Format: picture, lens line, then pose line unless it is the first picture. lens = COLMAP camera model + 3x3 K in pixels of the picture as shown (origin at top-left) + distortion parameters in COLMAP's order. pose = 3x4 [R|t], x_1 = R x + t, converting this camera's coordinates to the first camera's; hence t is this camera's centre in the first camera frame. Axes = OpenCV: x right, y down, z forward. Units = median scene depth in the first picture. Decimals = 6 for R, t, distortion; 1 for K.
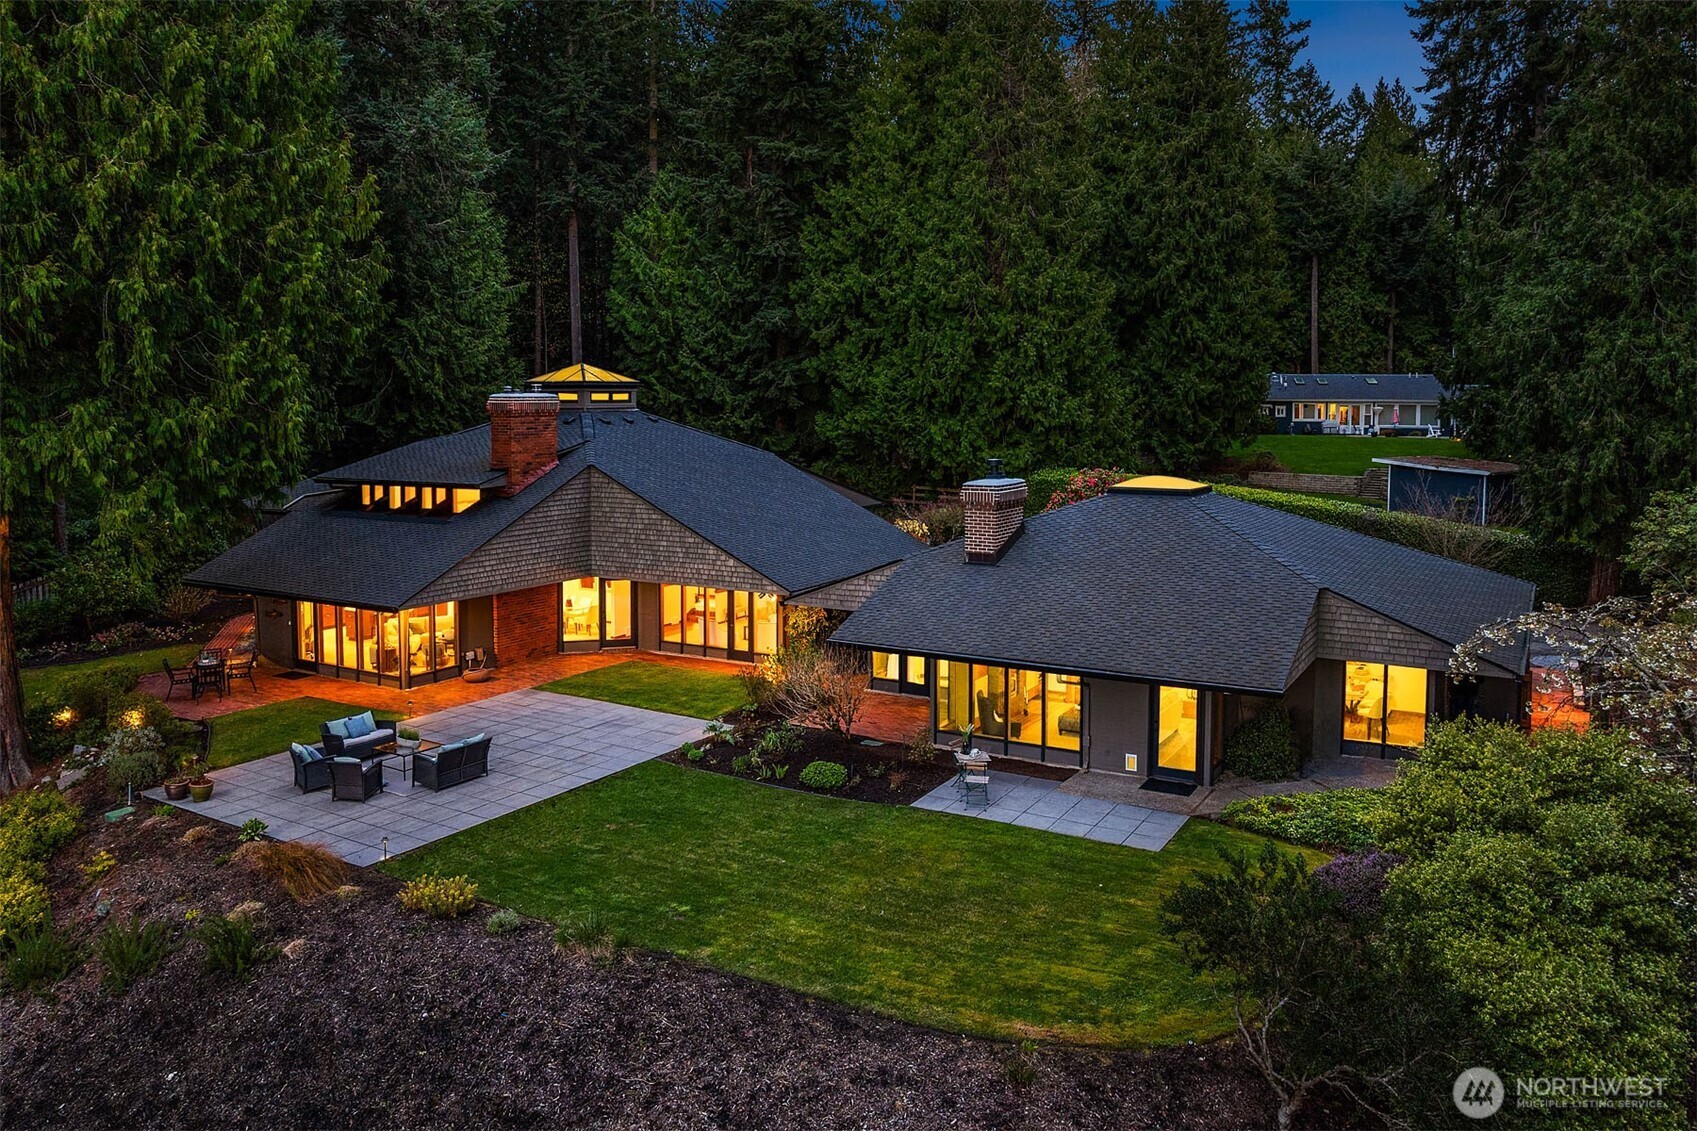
lens RADIAL K [[1218.6, 0, 848.5], [0, 1218.6, 565.5], [0, 0, 1]] dist [-0.041316, 0.003879]
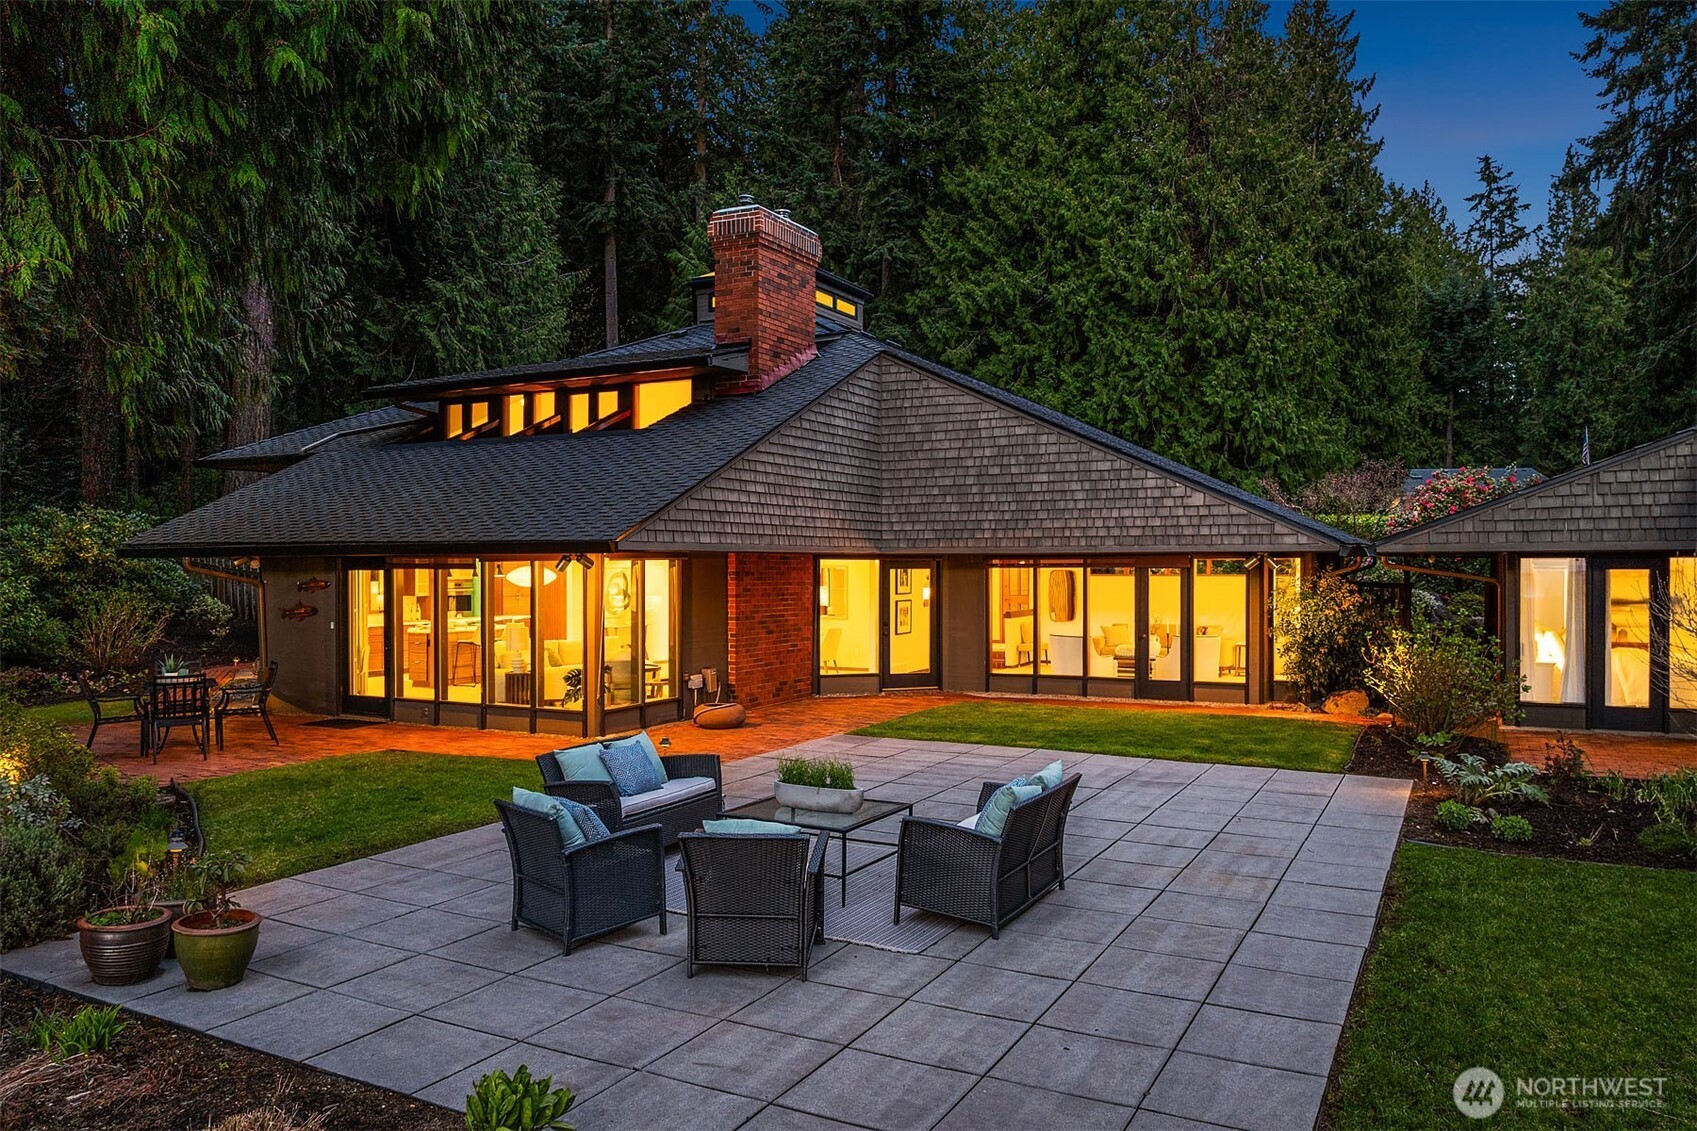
lens RADIAL K [[1221.4, 0, 848.7], [0, 1221.4, 655.6], [0, 0, 1]] dist [-0.029520, -0.004237]
pose [[0.998435, -0.007409, 0.055428, -0.248120], [0.010479, 0.998415, -0.055299, 0.083229], [-0.054931, 0.055794, 0.996930, 0.432345]]
